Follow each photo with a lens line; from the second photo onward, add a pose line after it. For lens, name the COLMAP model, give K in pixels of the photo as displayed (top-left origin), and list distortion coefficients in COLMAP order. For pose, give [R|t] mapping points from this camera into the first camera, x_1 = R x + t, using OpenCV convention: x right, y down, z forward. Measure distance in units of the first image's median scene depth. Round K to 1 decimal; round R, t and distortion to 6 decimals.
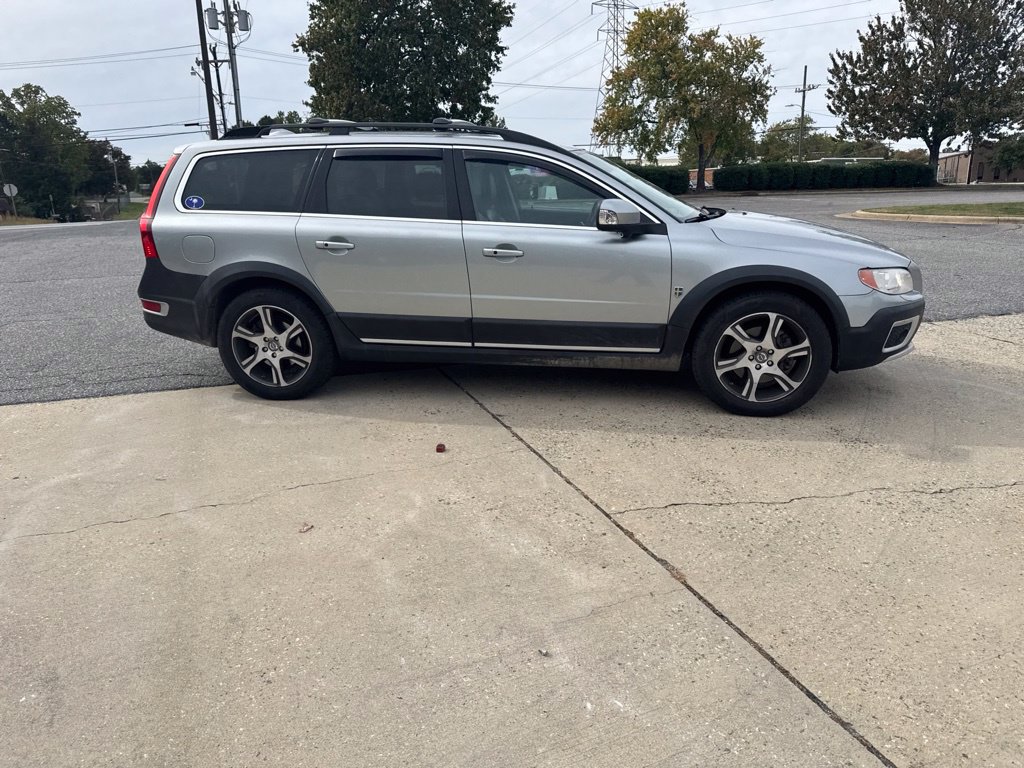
lens RADIAL K [[725.8, 0, 510.9], [0, 725.8, 390.0], [0, 0, 1]] dist [0.019247, -0.023007]
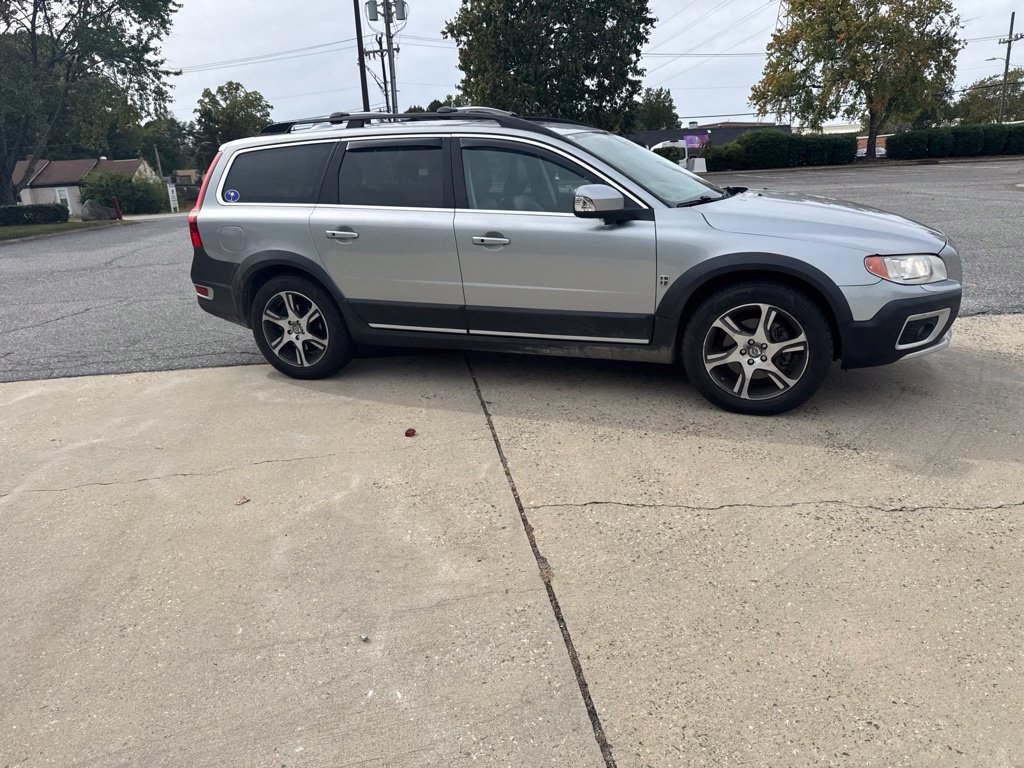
lens RADIAL K [[720.0, 0, 509.2], [0, 720.0, 394.4], [0, 0, 1]] dist [0.020196, -0.020653]
pose [[0.975871, 0.037603, -0.215086, 0.035884], [-0.029672, 0.998760, 0.039985, -0.002688], [0.216323, -0.032639, 0.975776, 0.003908]]
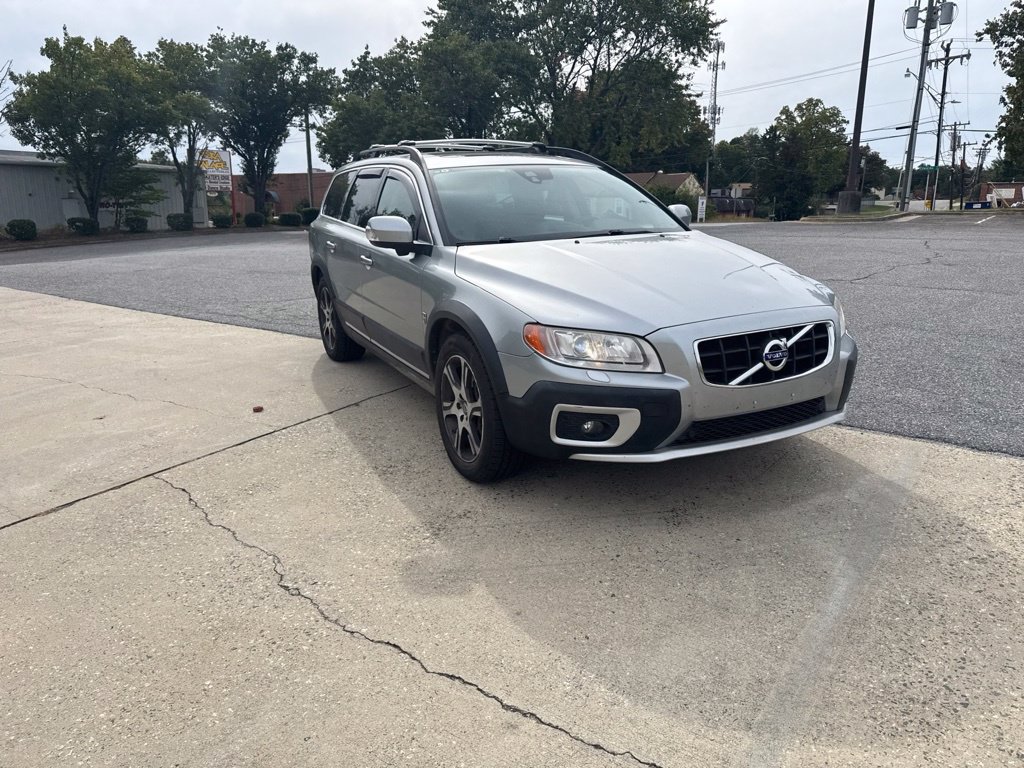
lens RADIAL K [[715.7, 0, 516.5], [0, 715.7, 374.0], [0, 0, 1]] dist [0.031217, -0.030603]
pose [[0.586082, 0.207044, -0.783352, 0.154674], [-0.223566, 0.970592, 0.089267, -0.025872], [0.778798, 0.122813, 0.615135, 0.079237]]
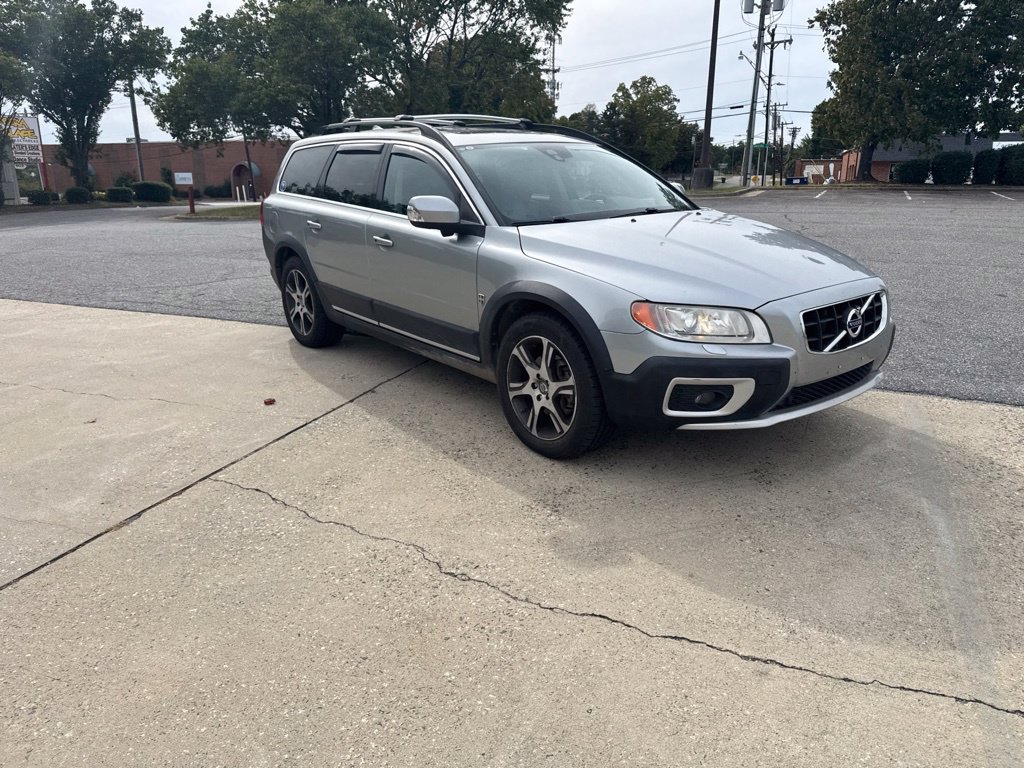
lens RADIAL K [[716.9, 0, 512.0], [0, 716.9, 384.0], [0, 0, 1]] dist [0.023915, -0.027947]
pose [[0.738138, 0.206811, -0.642170, 0.129809], [-0.192769, 0.976826, 0.093011, -0.018193], [0.646524, 0.055135, 0.760899, 0.049530]]
